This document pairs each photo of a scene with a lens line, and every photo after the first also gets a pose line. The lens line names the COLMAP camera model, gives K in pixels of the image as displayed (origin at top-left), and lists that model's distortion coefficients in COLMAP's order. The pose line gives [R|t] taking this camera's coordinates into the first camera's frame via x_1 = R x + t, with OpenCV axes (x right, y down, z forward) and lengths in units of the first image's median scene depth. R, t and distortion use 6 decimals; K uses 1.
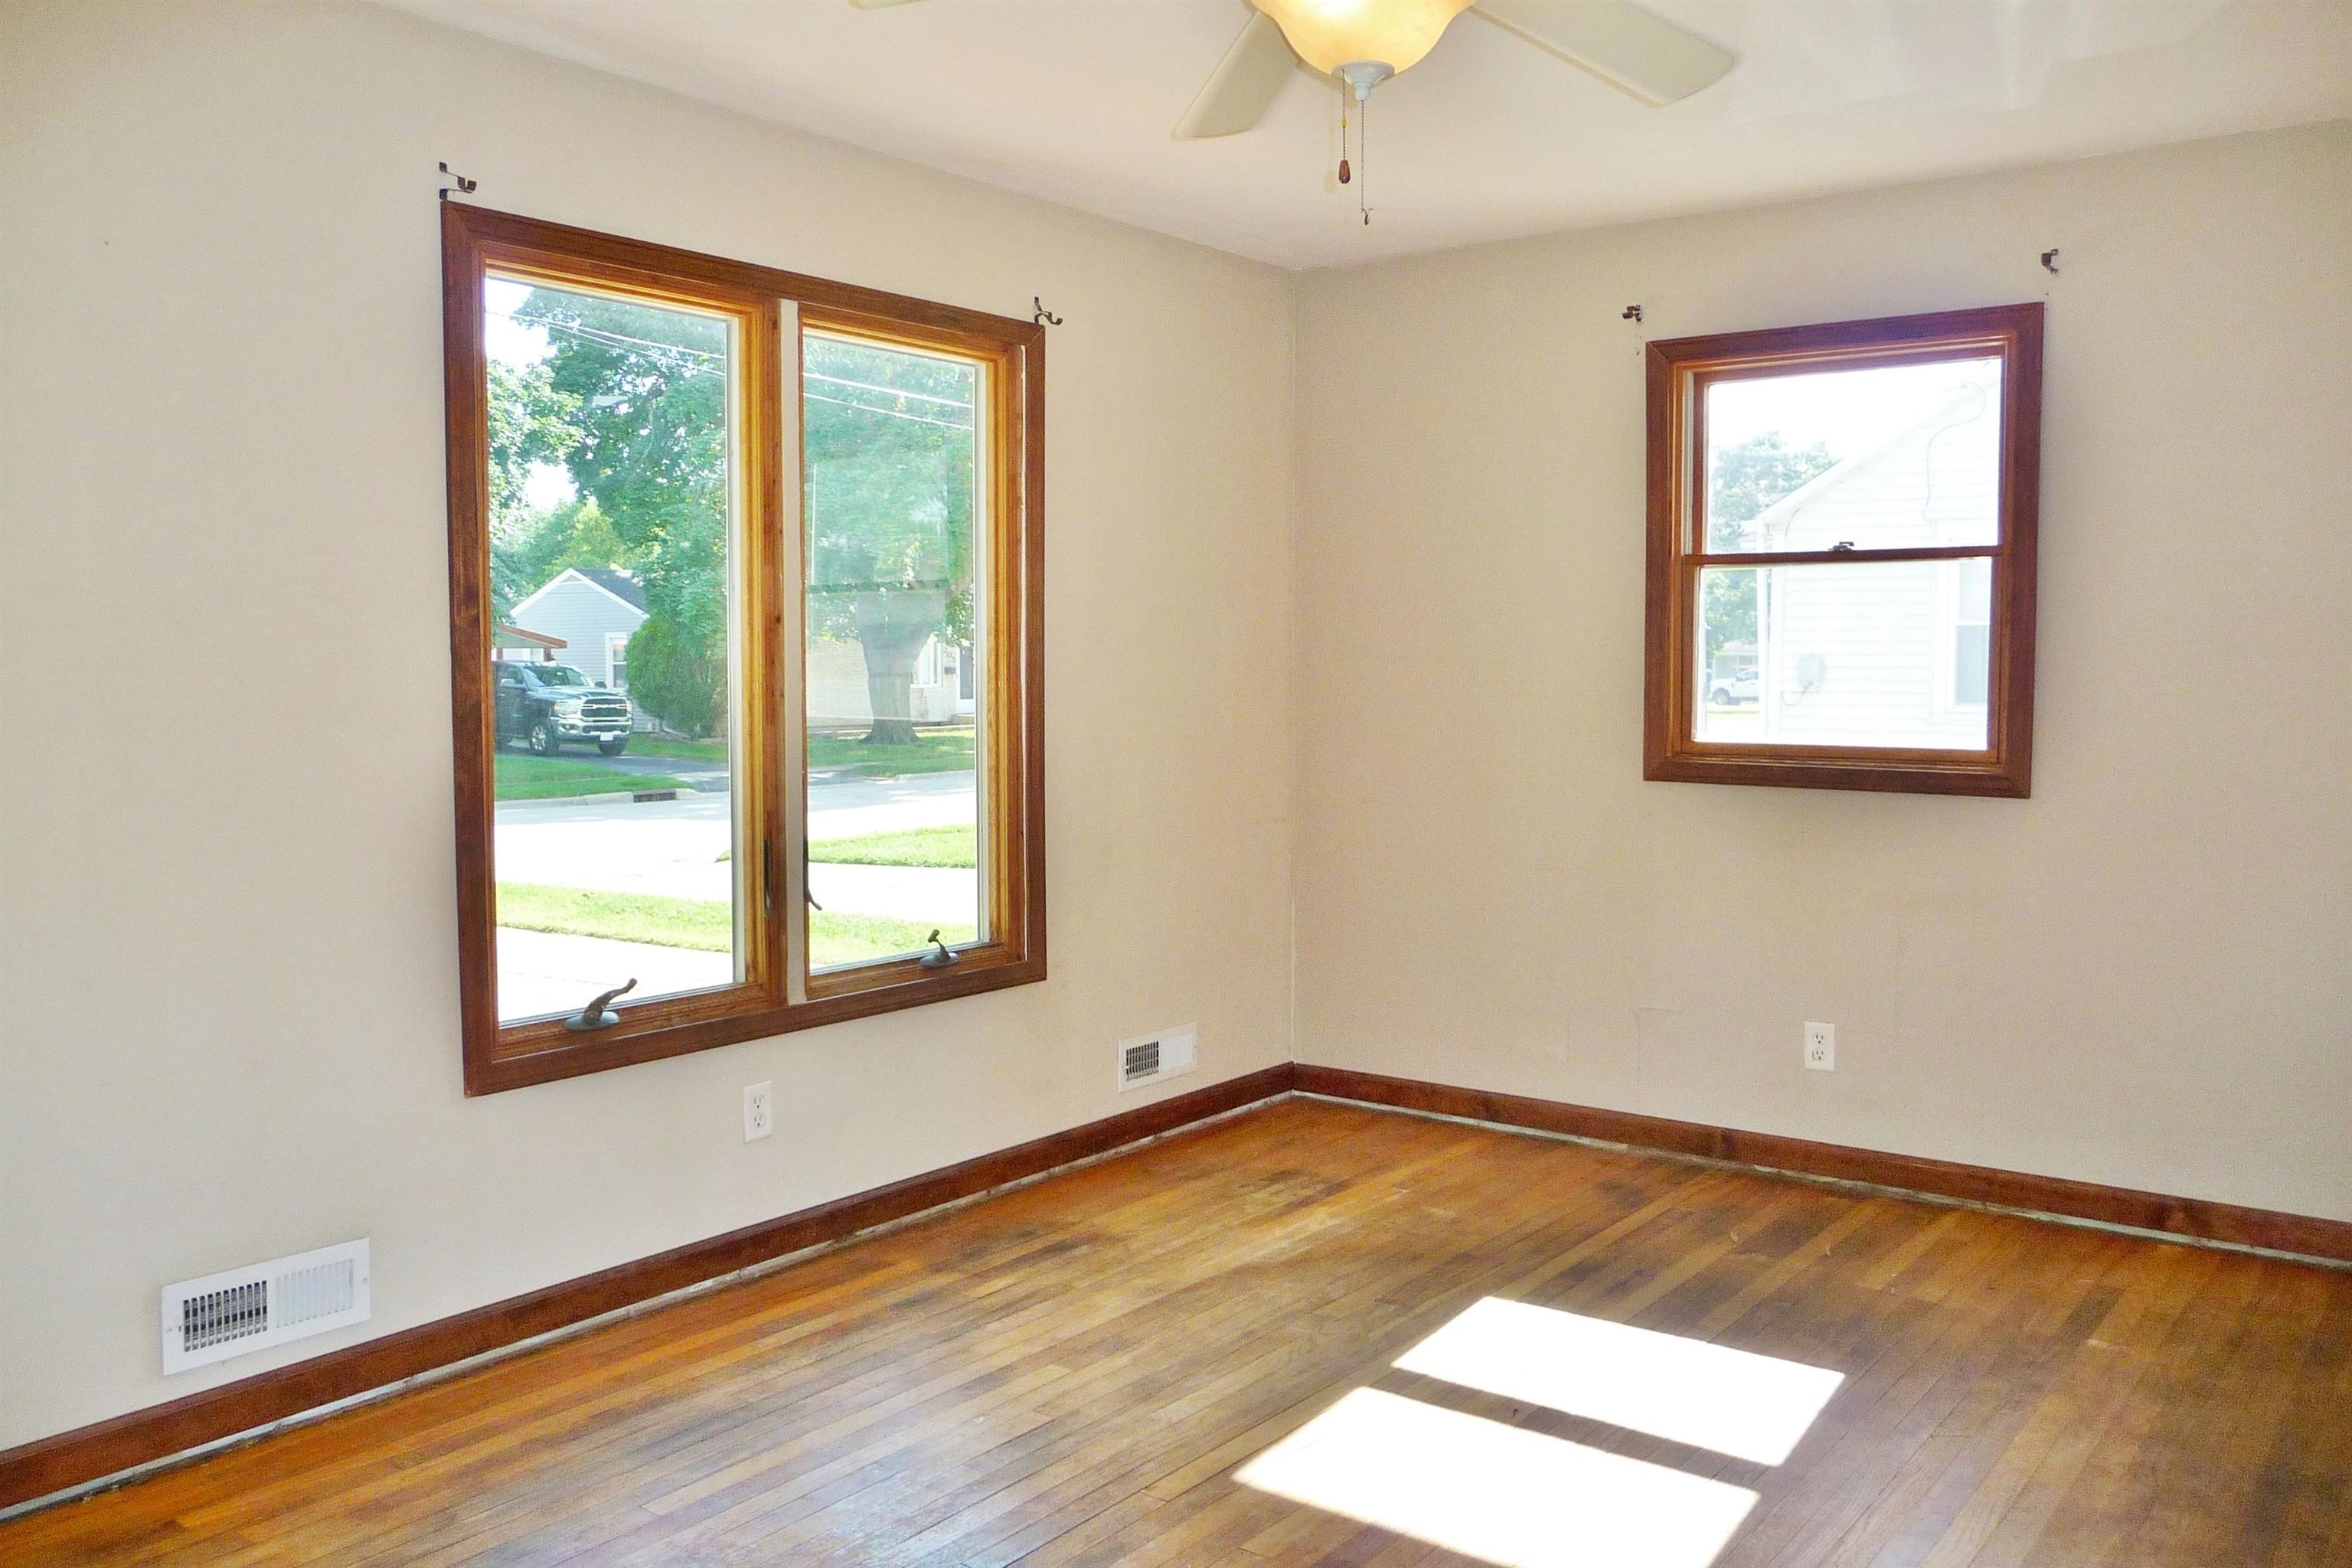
lens RADIAL K [[1874.9, 0, 1194.6], [0, 1874.9, 786.2], [0, 0, 1]] dist [-0.058096, 0.051430]
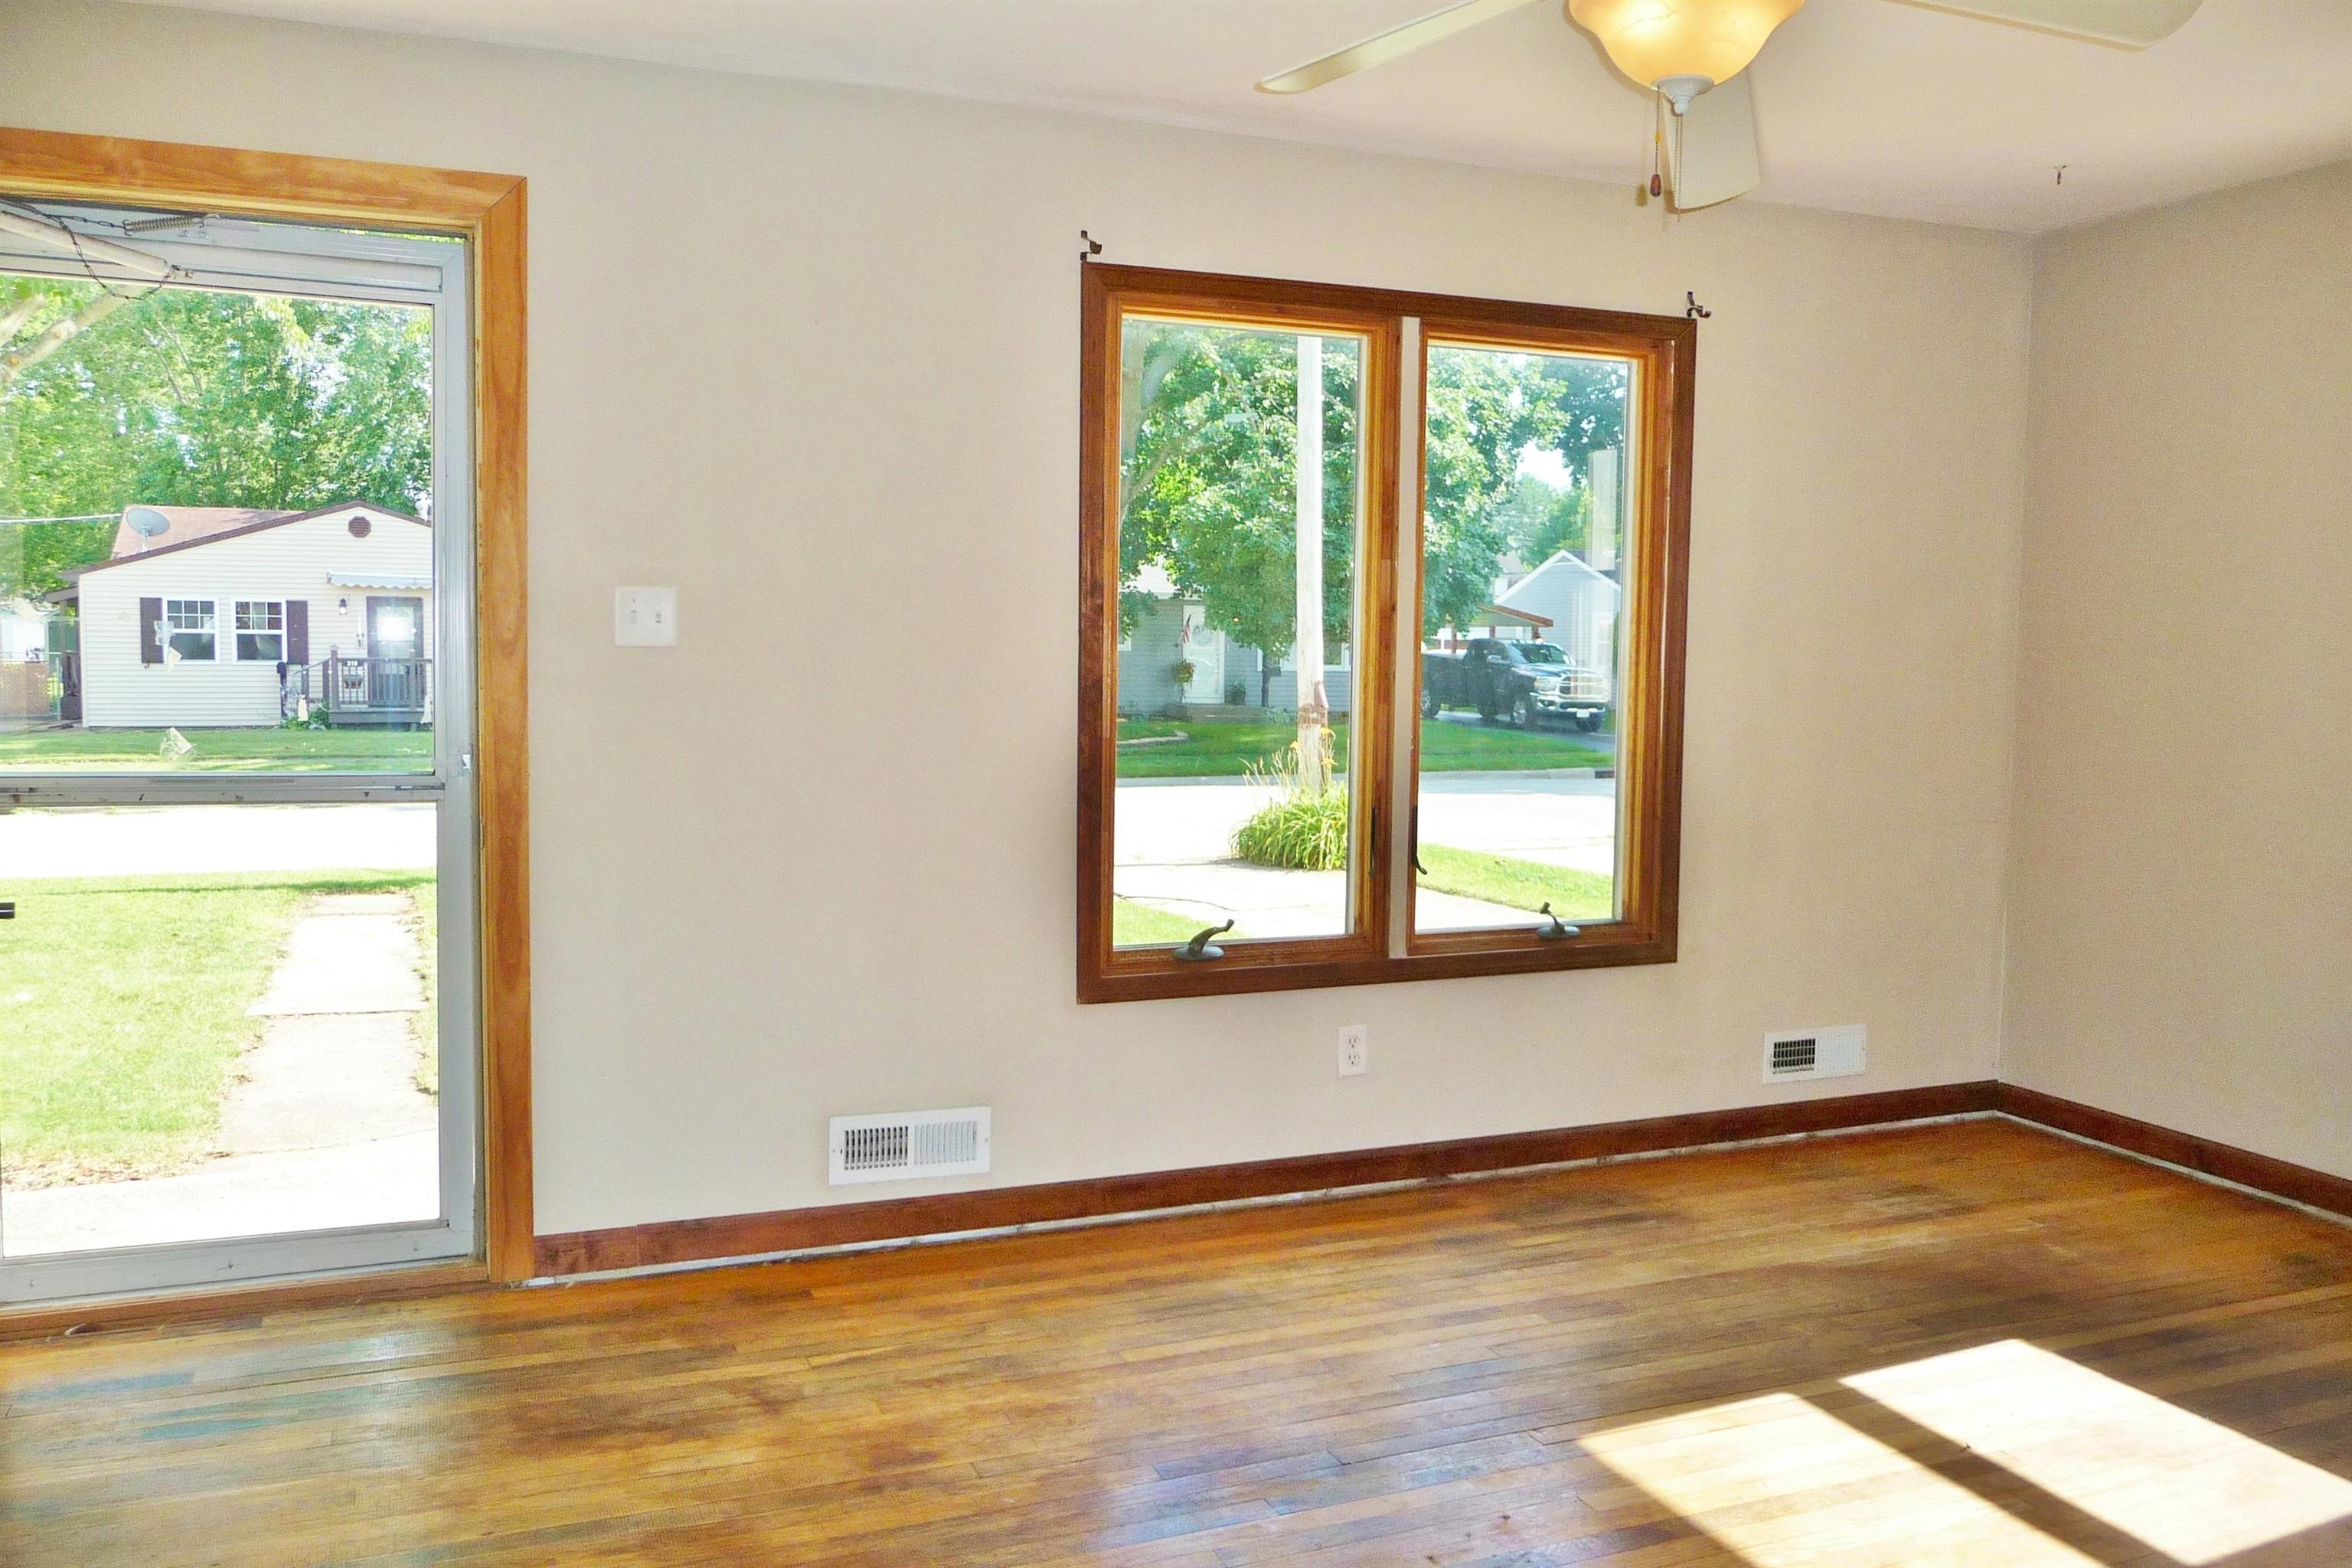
lens RADIAL K [[1888.1, 0, 1202.6], [0, 1888.1, 777.0], [0, 0, 1]] dist [-0.042473, 0.005746]
pose [[0.864955, 0.048509, -0.499499, 0.237025], [-0.045829, 0.998794, 0.017638, -0.004154], [0.499752, 0.007636, 0.866135, -0.019013]]
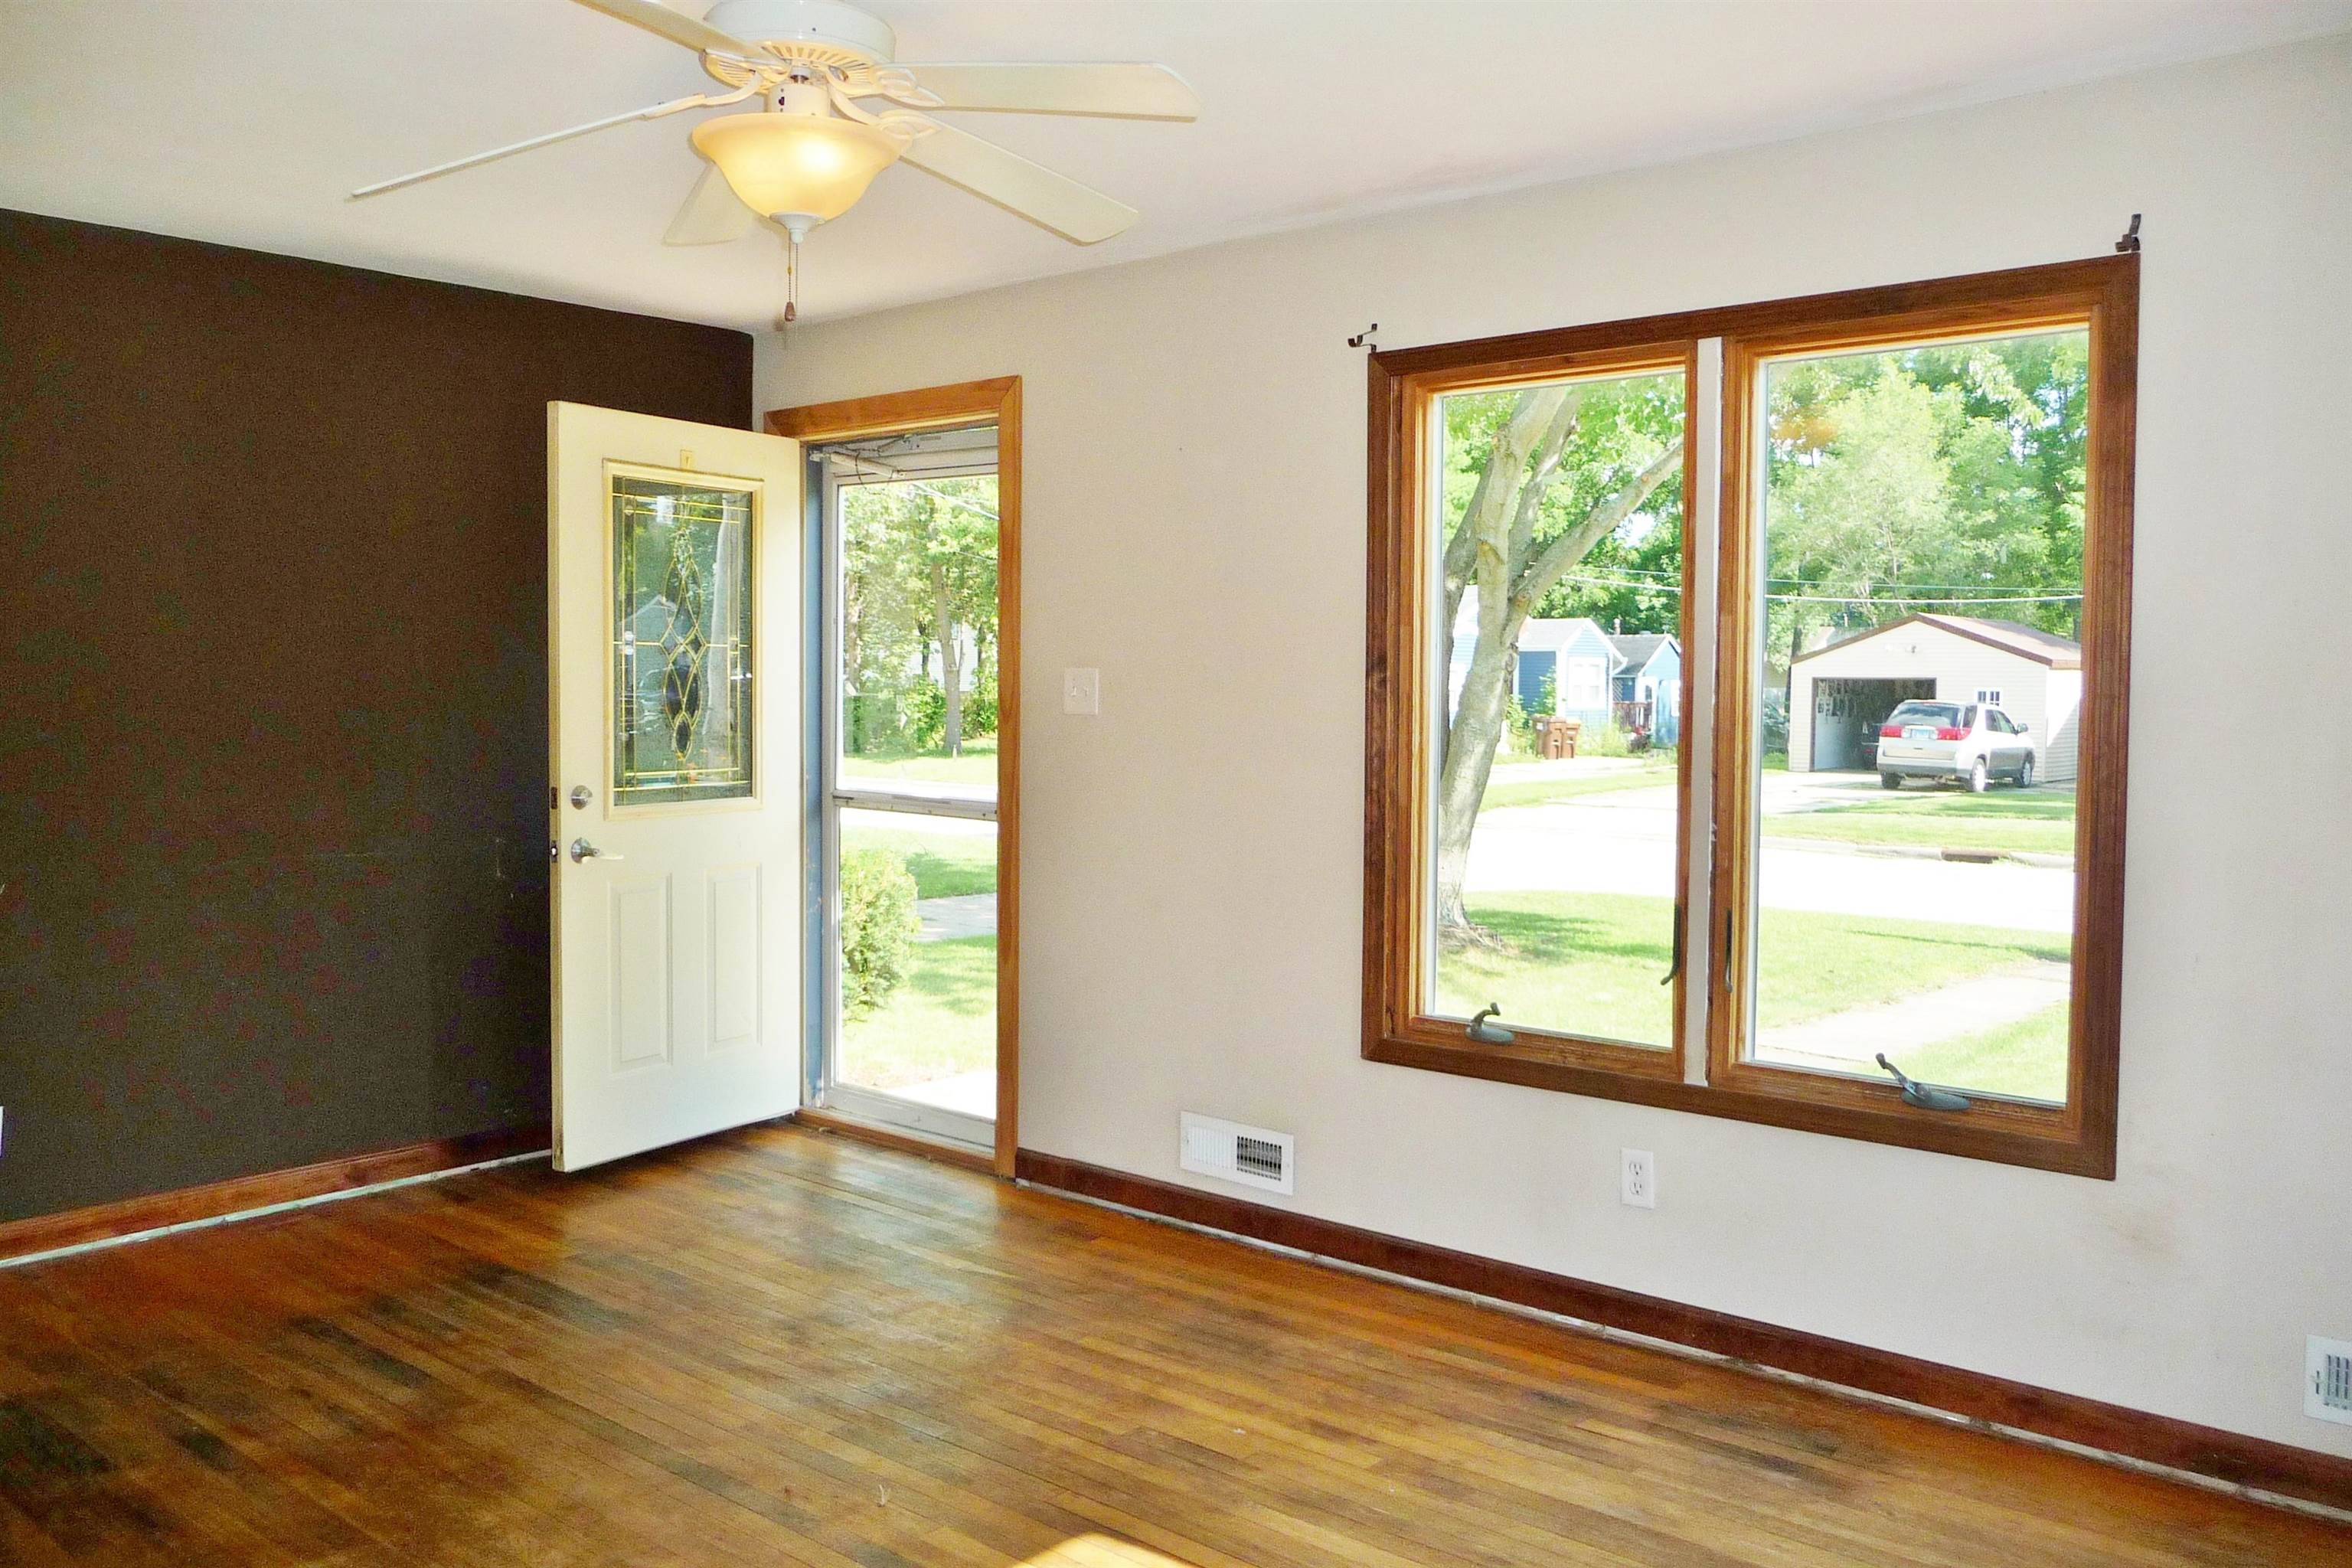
lens RADIAL K [[1901.6, 0, 1187.4], [0, 1901.6, 782.9], [0, 0, 1]] dist [-0.045456, 0.045224]
pose [[-0.076441, 0.052786, -0.995676, 0.747158], [-0.071376, 0.995746, 0.058269, -0.071989], [0.994516, 0.075521, -0.072348, 0.803940]]
